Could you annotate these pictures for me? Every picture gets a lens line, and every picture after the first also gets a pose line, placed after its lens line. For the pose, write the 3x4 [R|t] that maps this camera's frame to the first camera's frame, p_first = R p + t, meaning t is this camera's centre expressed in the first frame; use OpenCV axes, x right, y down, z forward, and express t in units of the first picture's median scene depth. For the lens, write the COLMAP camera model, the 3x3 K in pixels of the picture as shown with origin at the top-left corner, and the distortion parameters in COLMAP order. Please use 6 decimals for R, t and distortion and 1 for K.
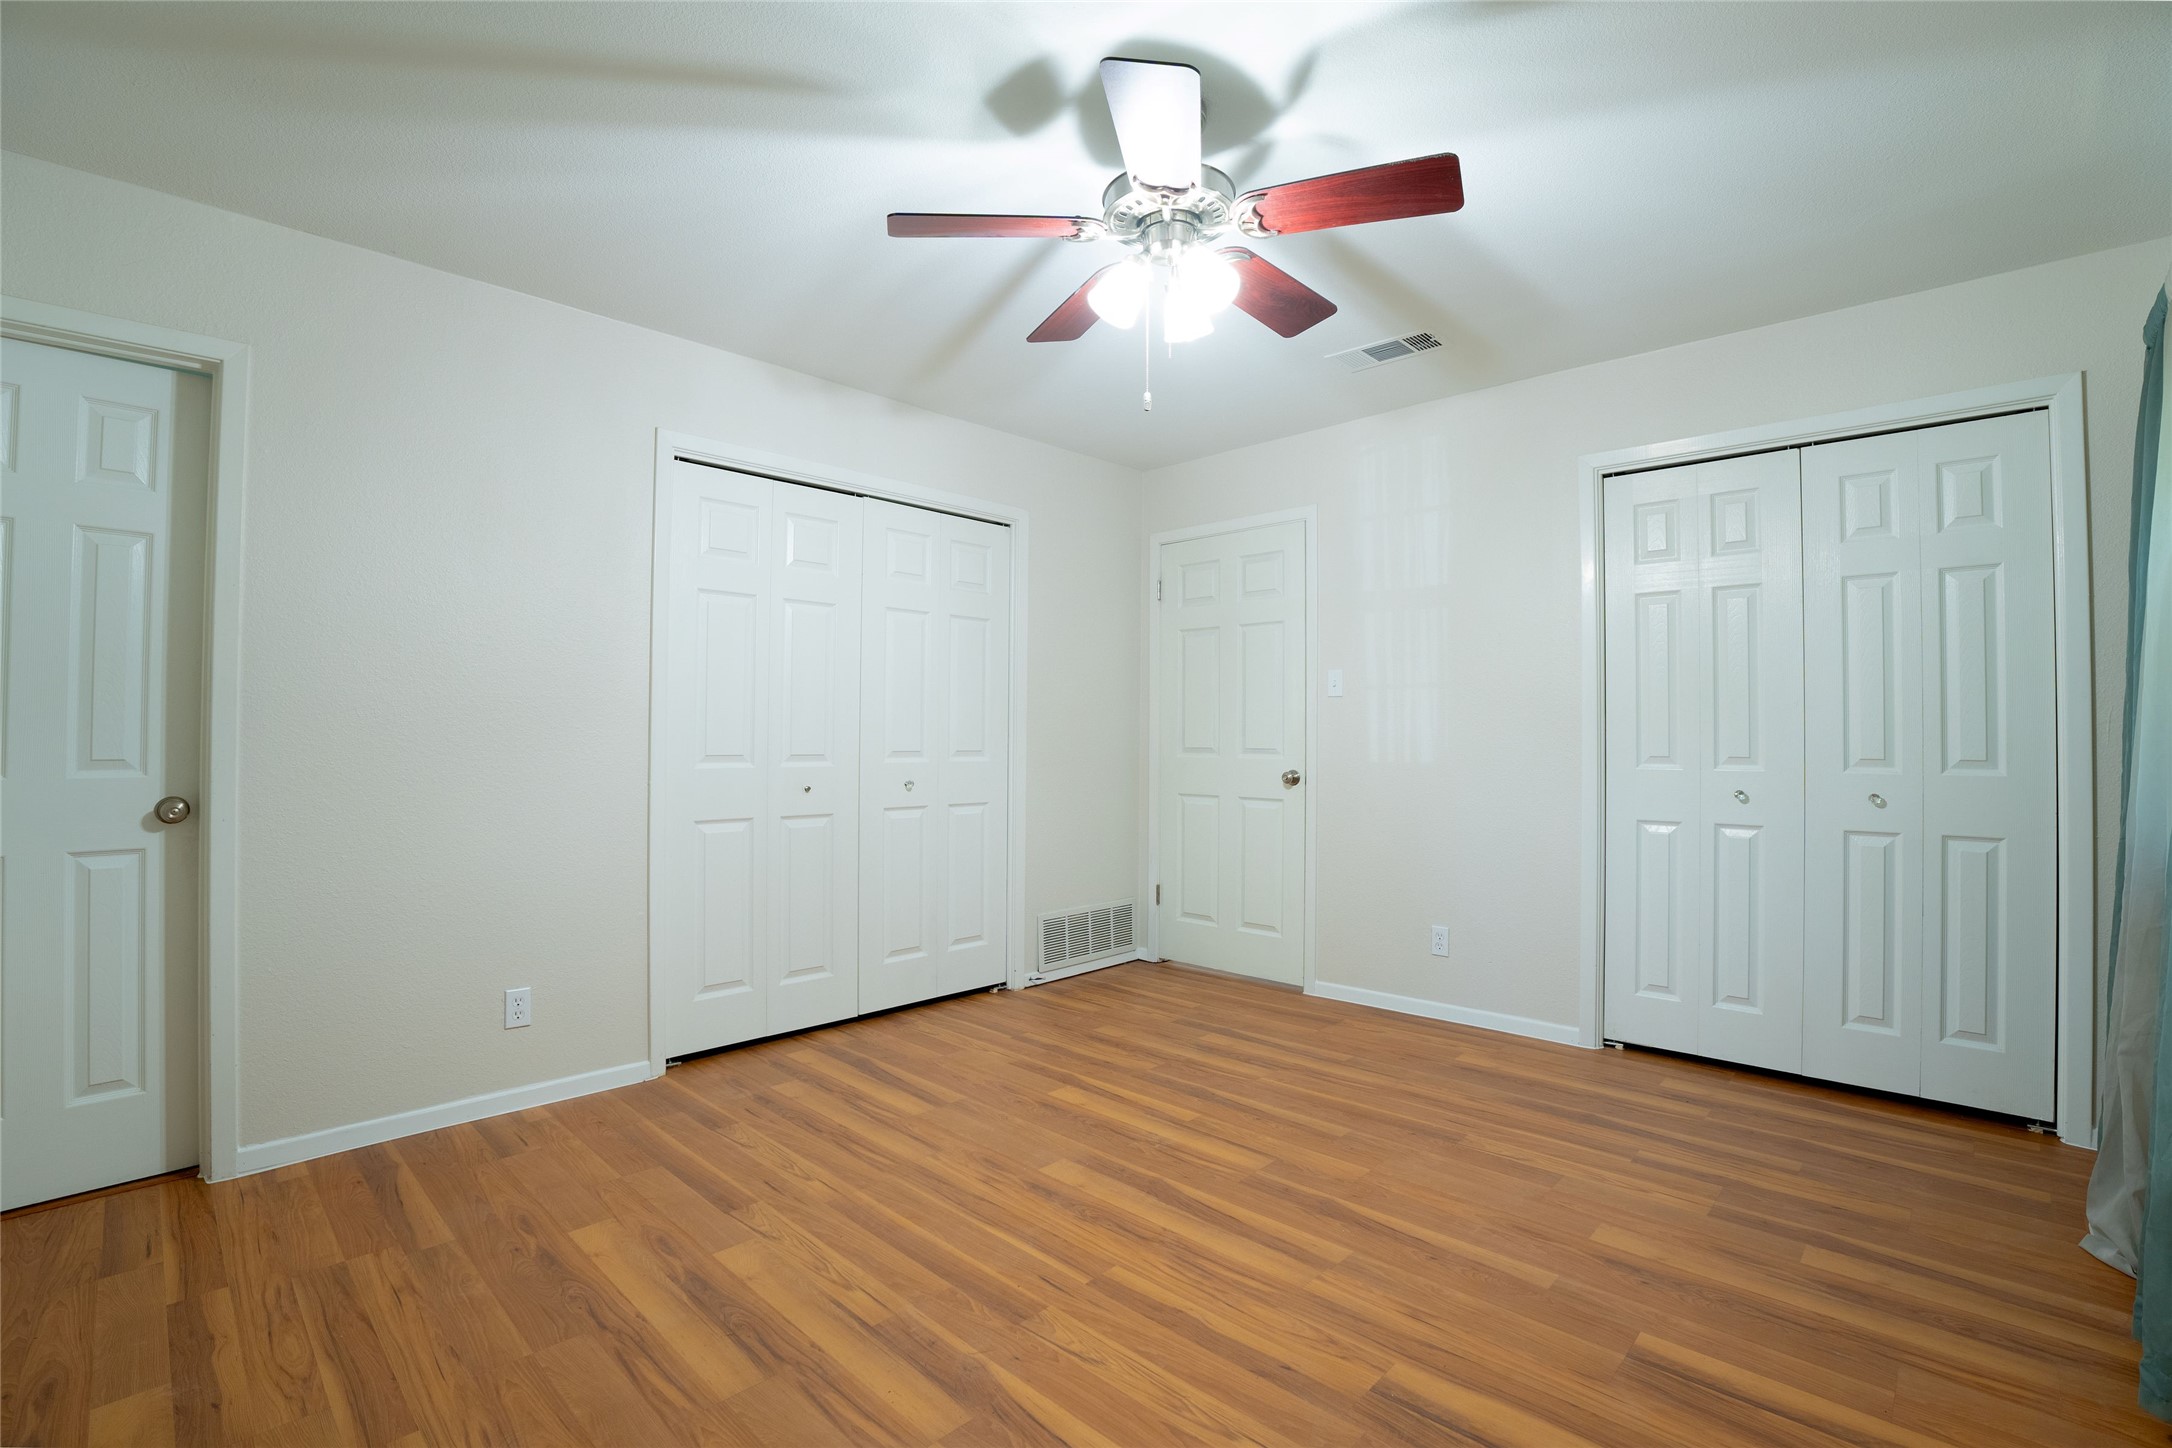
lens RADIAL K [[952.3, 0, 1095.6], [0, 952.3, 718.5], [0, 0, 1]] dist [-0.075634, 0.017847]
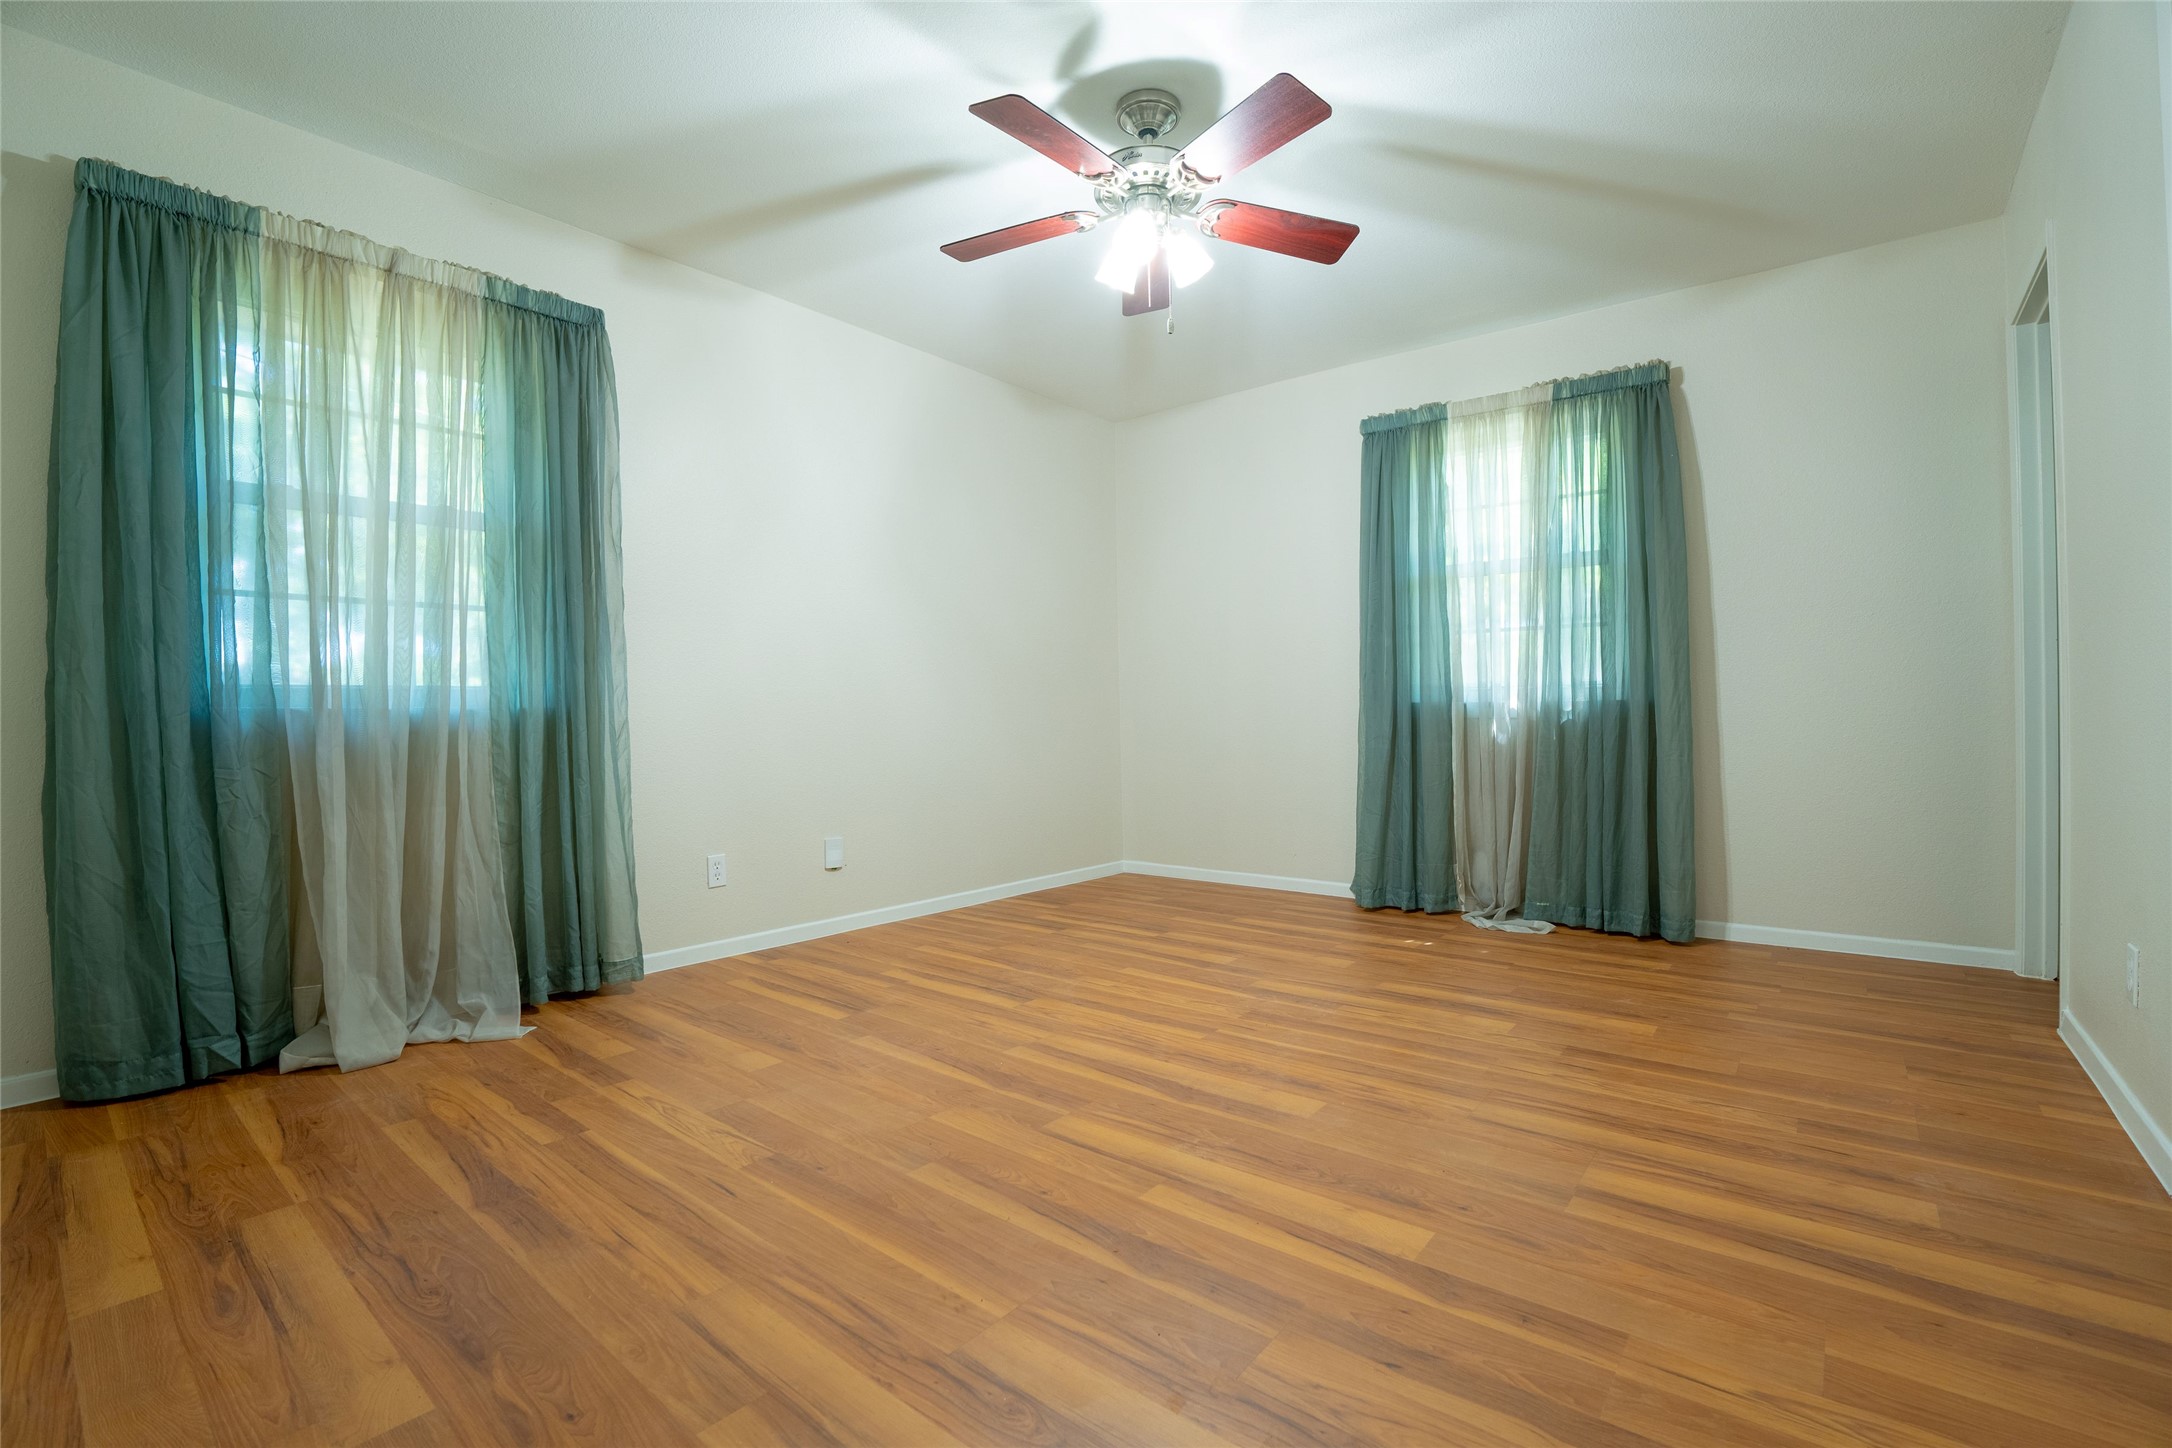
lens RADIAL K [[952.3, 0, 1095.6], [0, 952.3, 718.5], [0, 0, 1]] dist [-0.075634, 0.017847]
pose [[-0.996413, 0.009585, -0.084079, 0.222698], [0.011238, 0.999752, -0.019213, 0.156371], [0.083874, -0.020089, -0.996274, 1.907144]]
